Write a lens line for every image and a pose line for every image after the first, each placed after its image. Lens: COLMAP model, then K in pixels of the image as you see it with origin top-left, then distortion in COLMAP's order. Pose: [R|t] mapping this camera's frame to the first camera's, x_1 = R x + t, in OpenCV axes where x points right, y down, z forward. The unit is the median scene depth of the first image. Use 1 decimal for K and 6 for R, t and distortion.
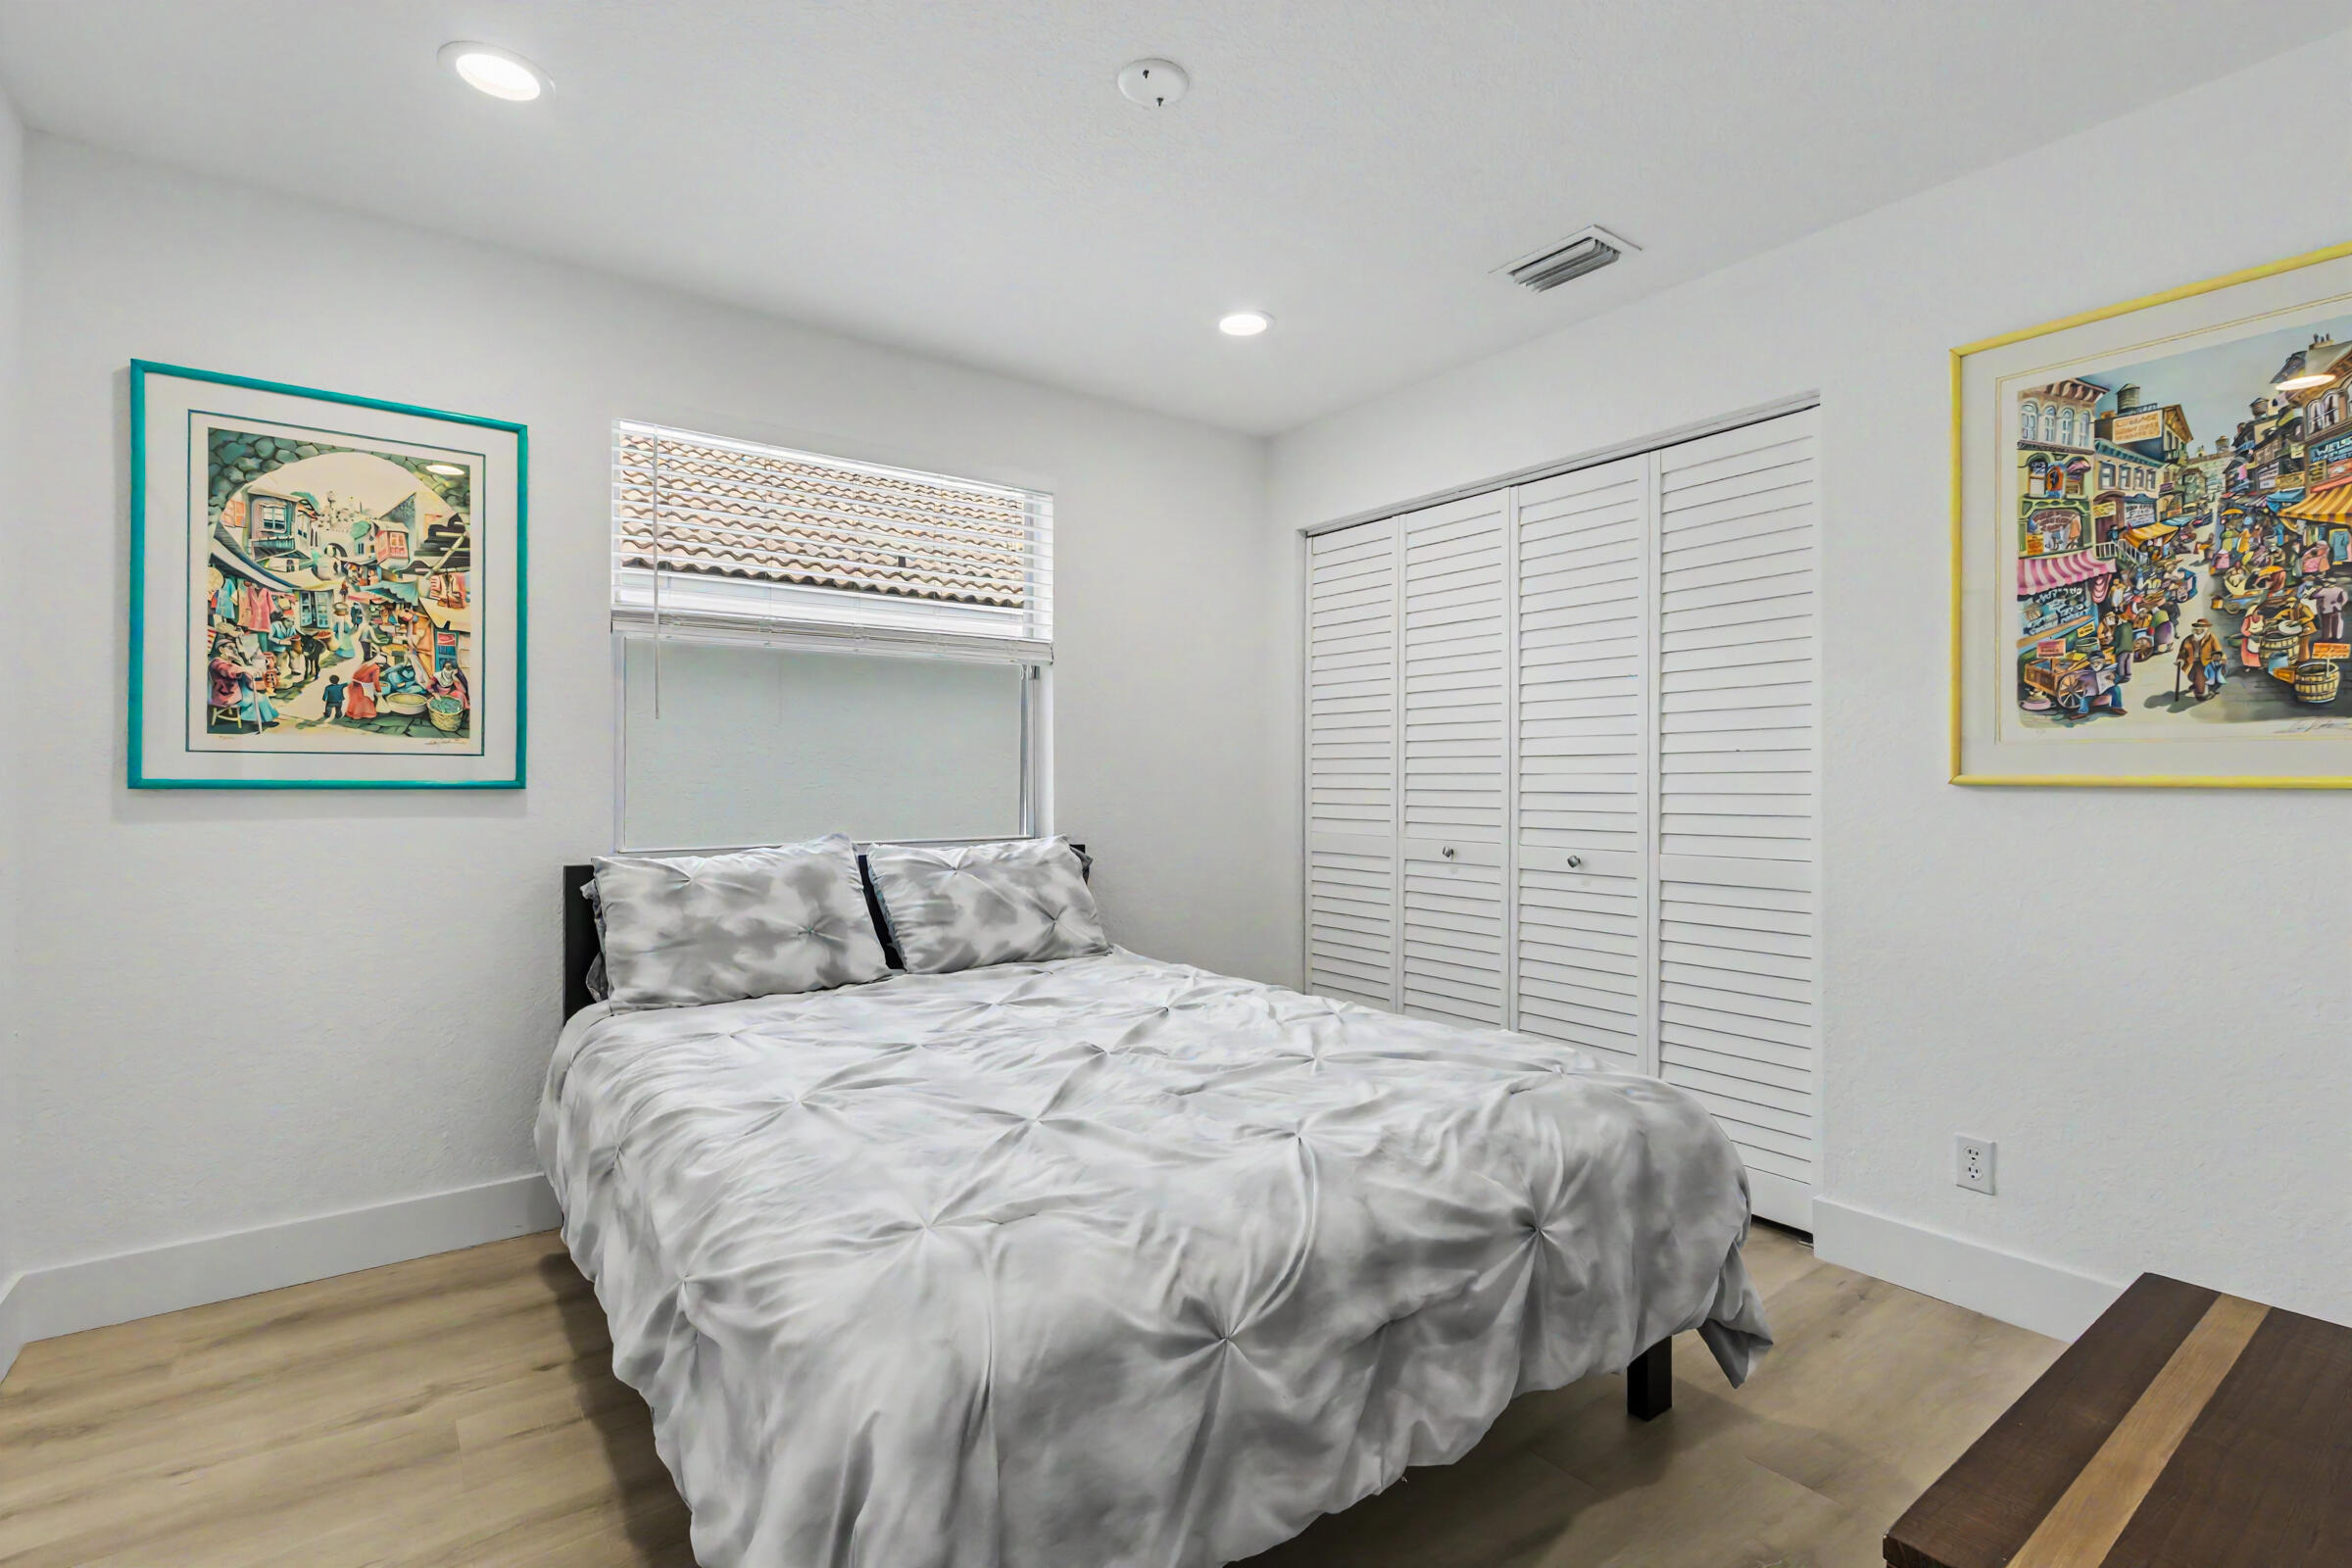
lens RADIAL K [[1085.6, 0, 1184.1], [0, 1085.6, 784.5], [0, 0, 1]] dist [0.006175, -0.001430]
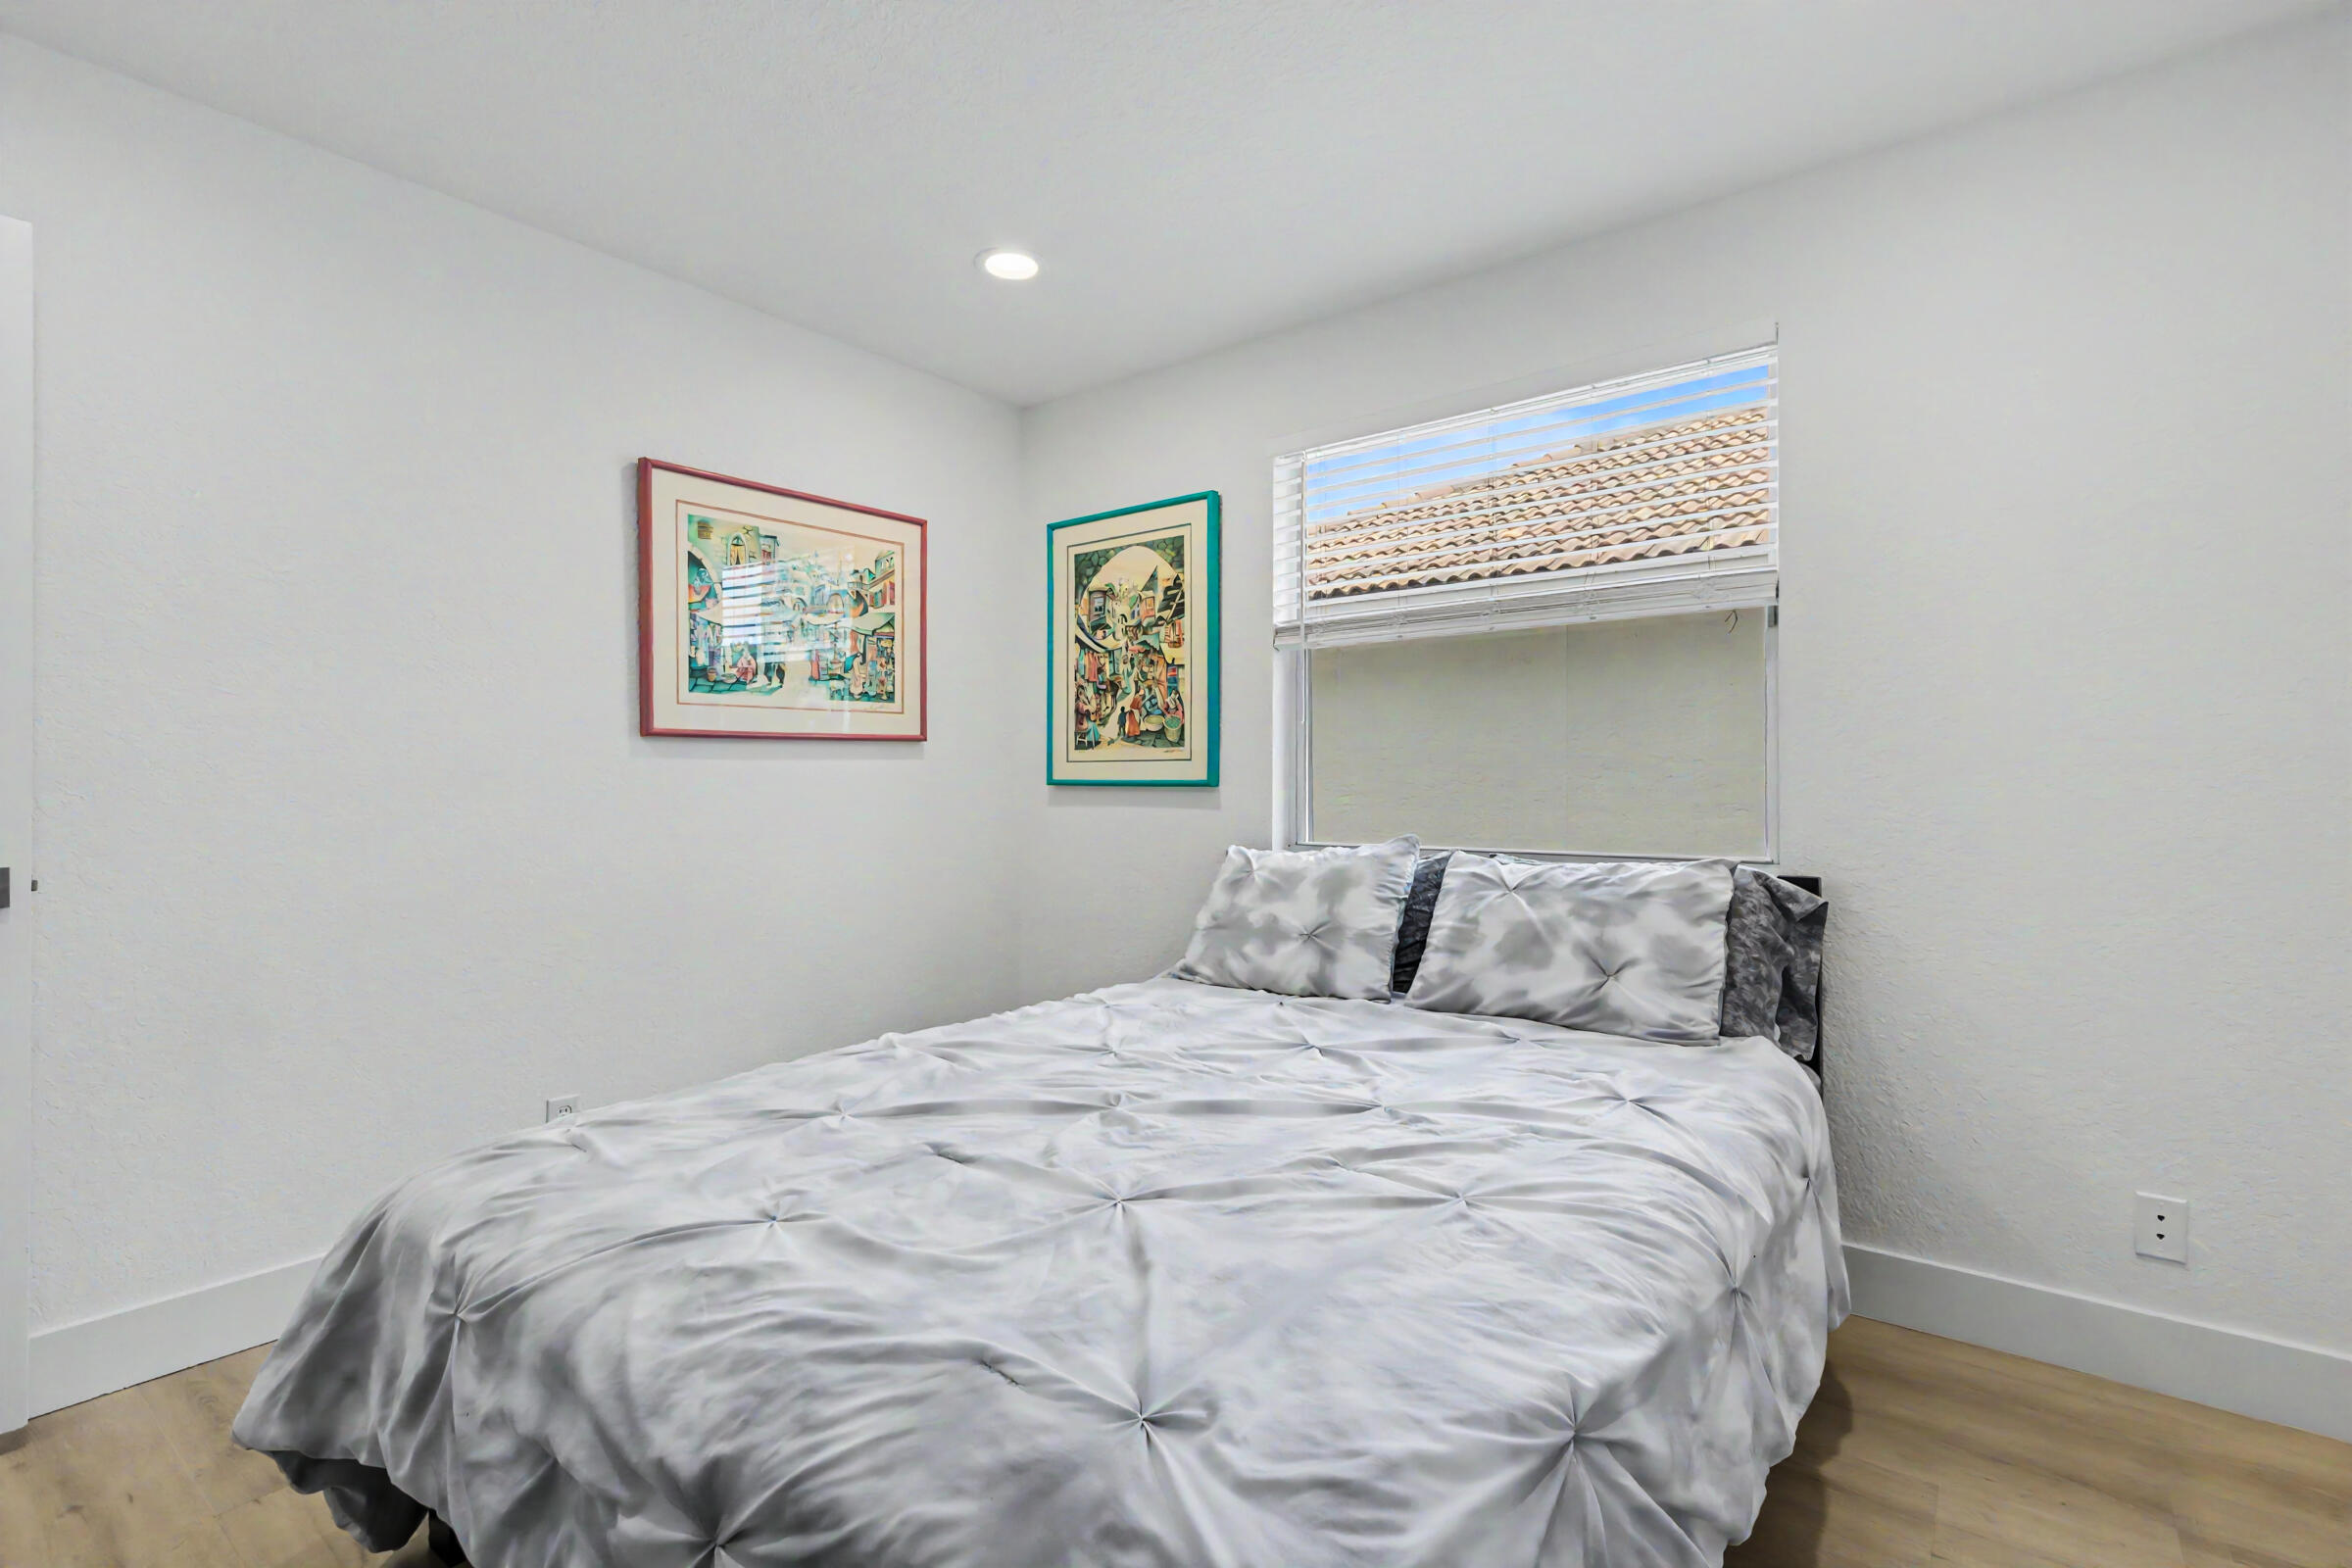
lens RADIAL K [[1085.6, 0, 1182.7], [0, 1085.6, 776.3], [0, 0, 1]] dist [0.006175, -0.001430]
pose [[0.267784, -0.008627, -0.963440, 0.598185], [-0.003371, 0.999945, -0.009891, 0.004992], [0.963473, 0.005896, 0.267740, 0.681205]]
